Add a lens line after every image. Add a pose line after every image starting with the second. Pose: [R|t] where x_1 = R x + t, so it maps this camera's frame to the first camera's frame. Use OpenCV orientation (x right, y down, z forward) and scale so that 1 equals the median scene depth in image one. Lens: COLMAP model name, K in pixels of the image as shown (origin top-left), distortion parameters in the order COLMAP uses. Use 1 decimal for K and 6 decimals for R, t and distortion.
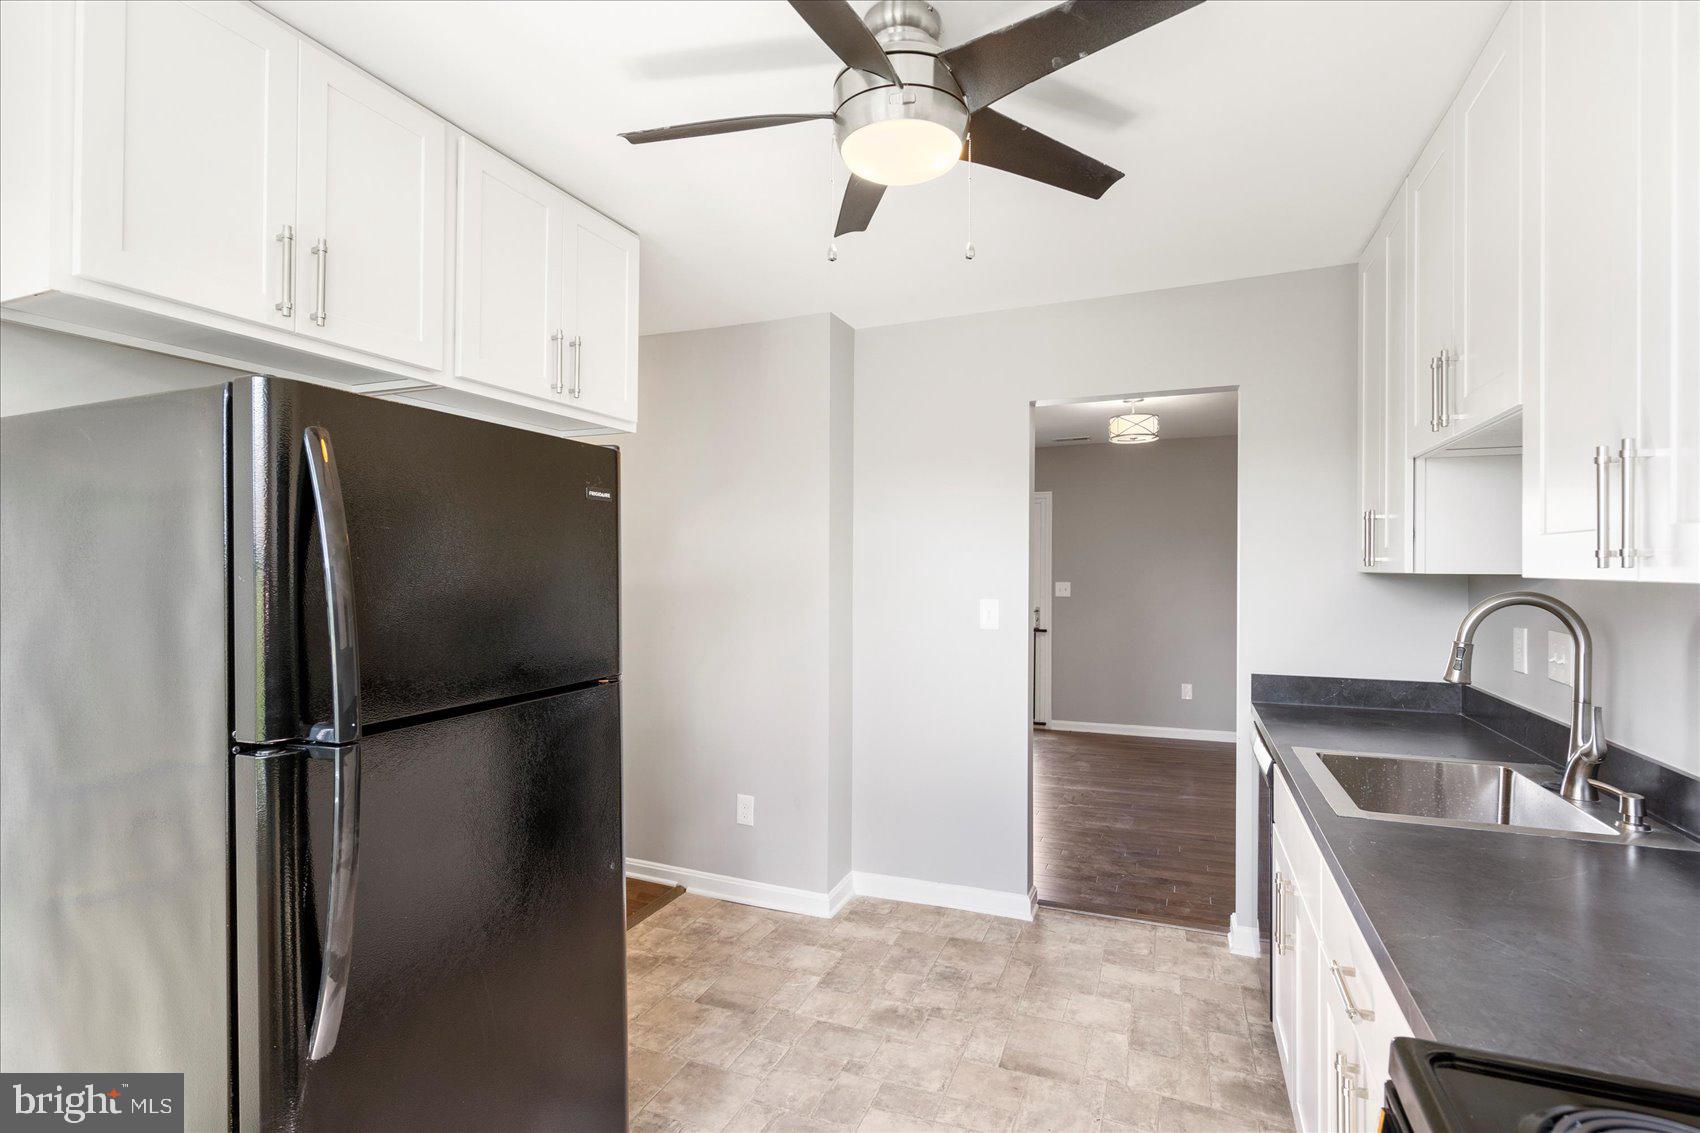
lens RADIAL K [[804.0, 0, 858.0], [0, 804.0, 581.8], [0, 0, 1]] dist [-0.001037, 0.001309]
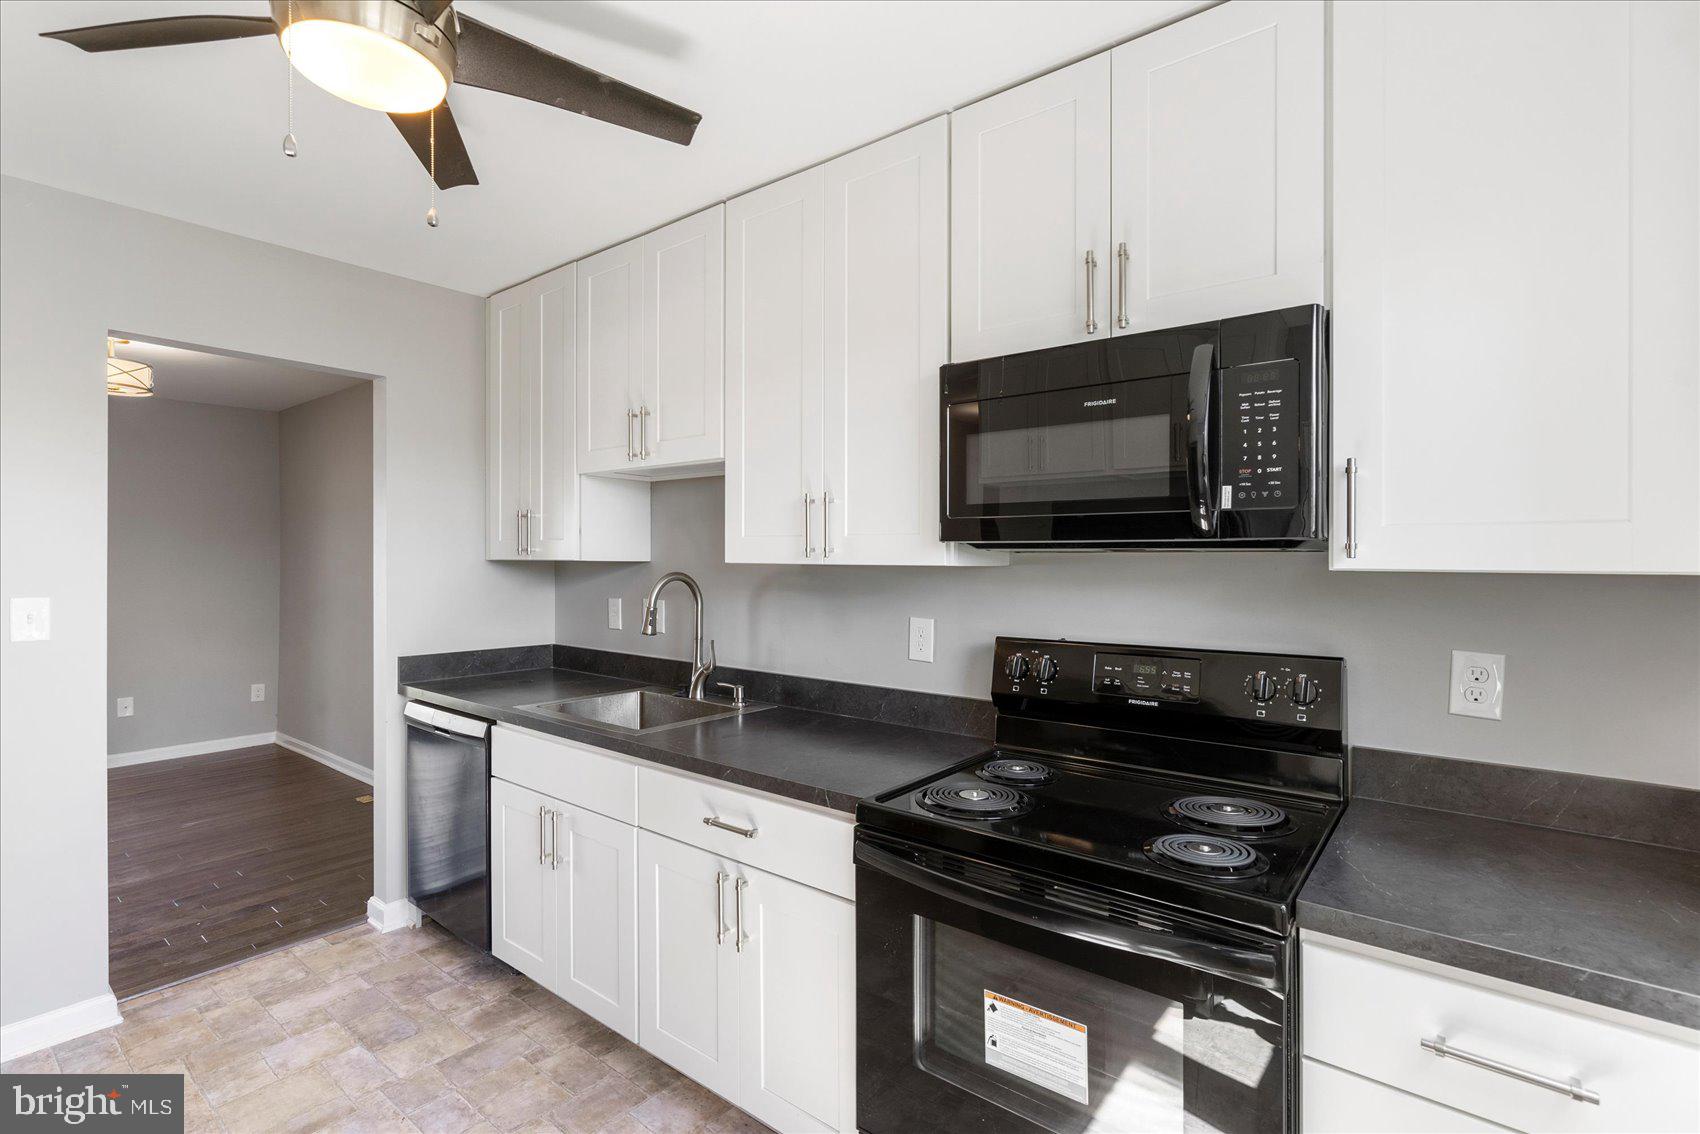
lens RADIAL K [[804.0, 0, 858.0], [0, 804.0, 582.3], [0, 0, 1]] dist [-0.001037, 0.001309]
pose [[0.267061, -0.025285, 0.963348, -0.378017], [0.009950, 0.999675, 0.023480, -0.001230], [-0.963628, 0.003315, 0.267226, 0.159005]]
